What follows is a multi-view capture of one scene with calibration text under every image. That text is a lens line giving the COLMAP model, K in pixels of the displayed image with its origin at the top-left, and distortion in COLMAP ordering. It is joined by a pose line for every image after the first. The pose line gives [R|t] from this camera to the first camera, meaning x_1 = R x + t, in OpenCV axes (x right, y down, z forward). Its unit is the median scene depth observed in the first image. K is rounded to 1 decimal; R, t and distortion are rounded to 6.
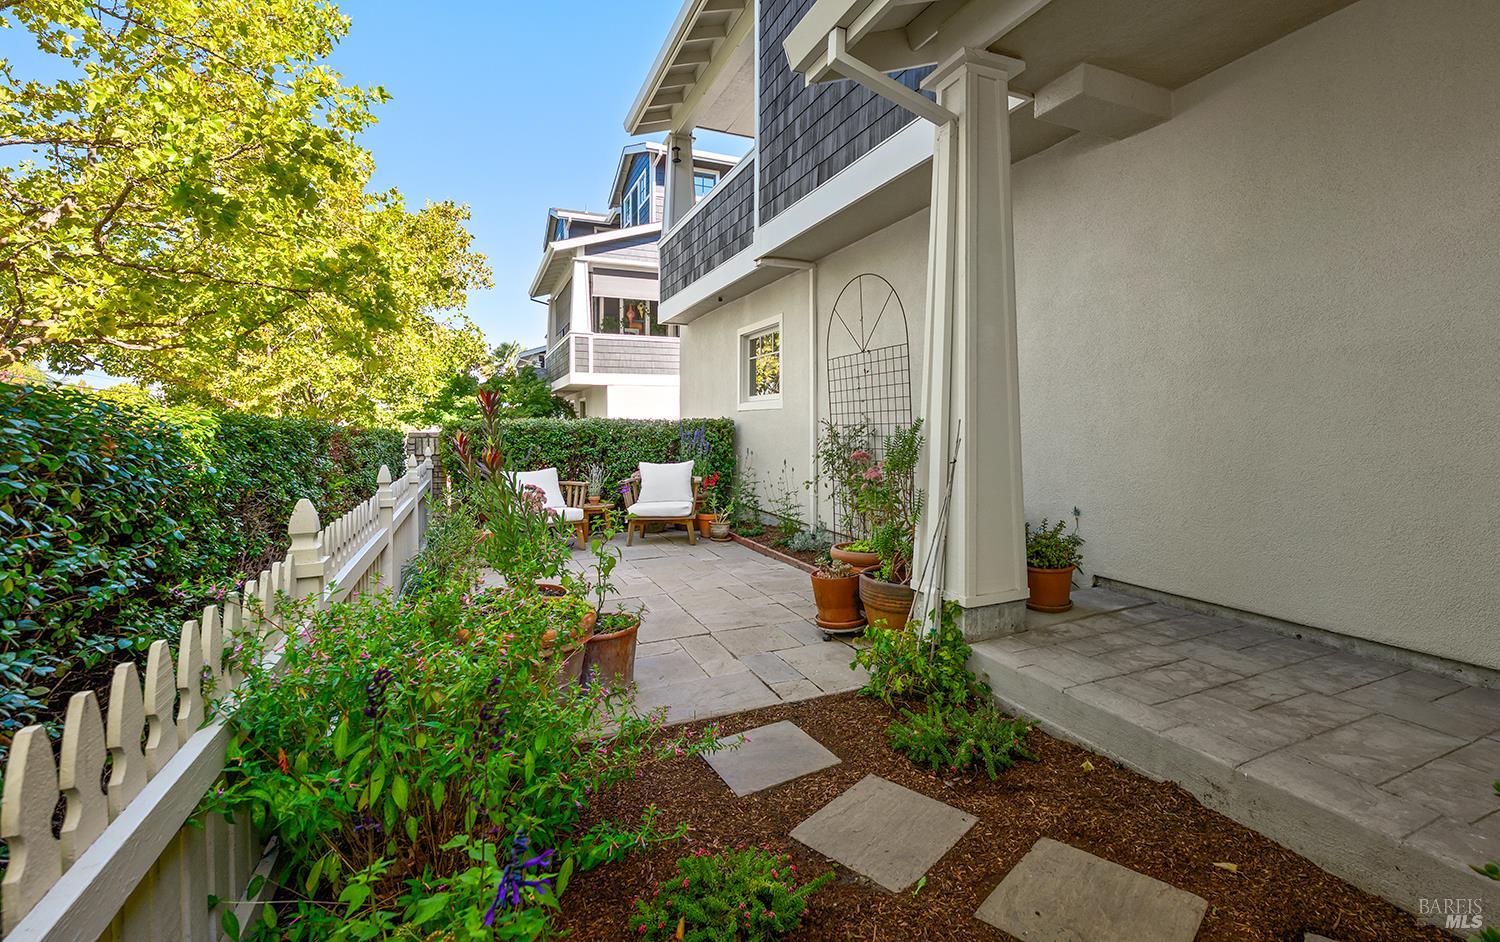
lens RADIAL K [[633.4, 0, 750.0], [0, 633.4, 471.0], [0, 0, 1]] dist [-0.000164, 0.000073]
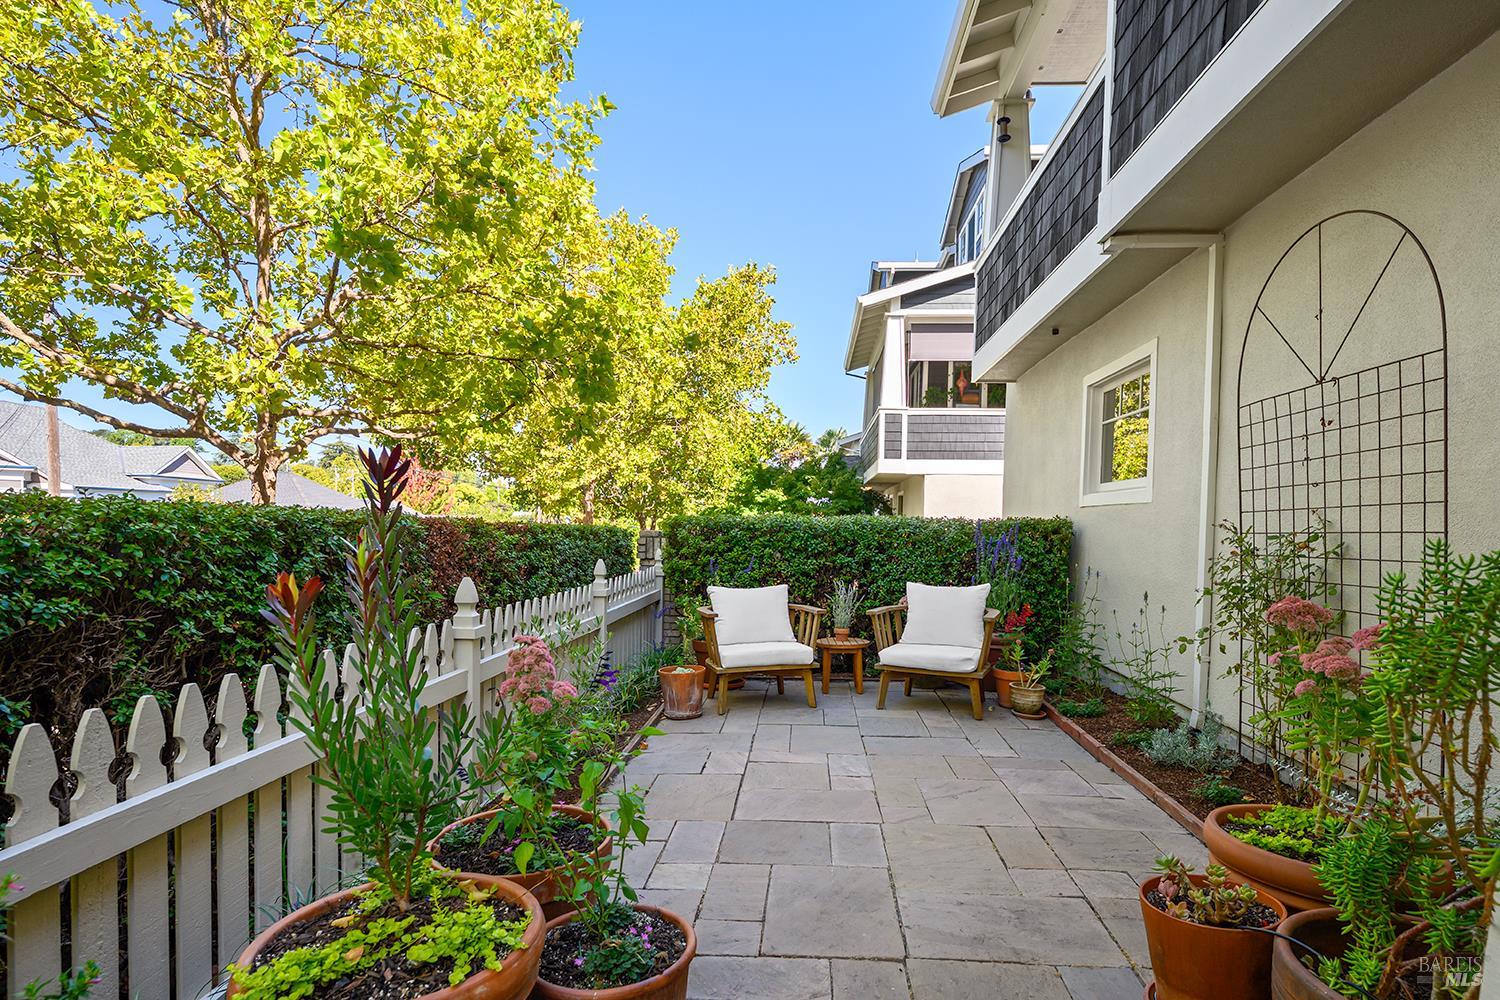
lens RADIAL K [[793.2, 0, 751.9], [0, 793.2, 569.6], [0, 0, 1]] dist [0.000382, -0.000308]
pose [[0.901843, 0.041350, -0.430082, 0.035796], [-0.048796, 0.998789, -0.006293, -0.013947], [0.429301, 0.026661, 0.902768, 0.181260]]
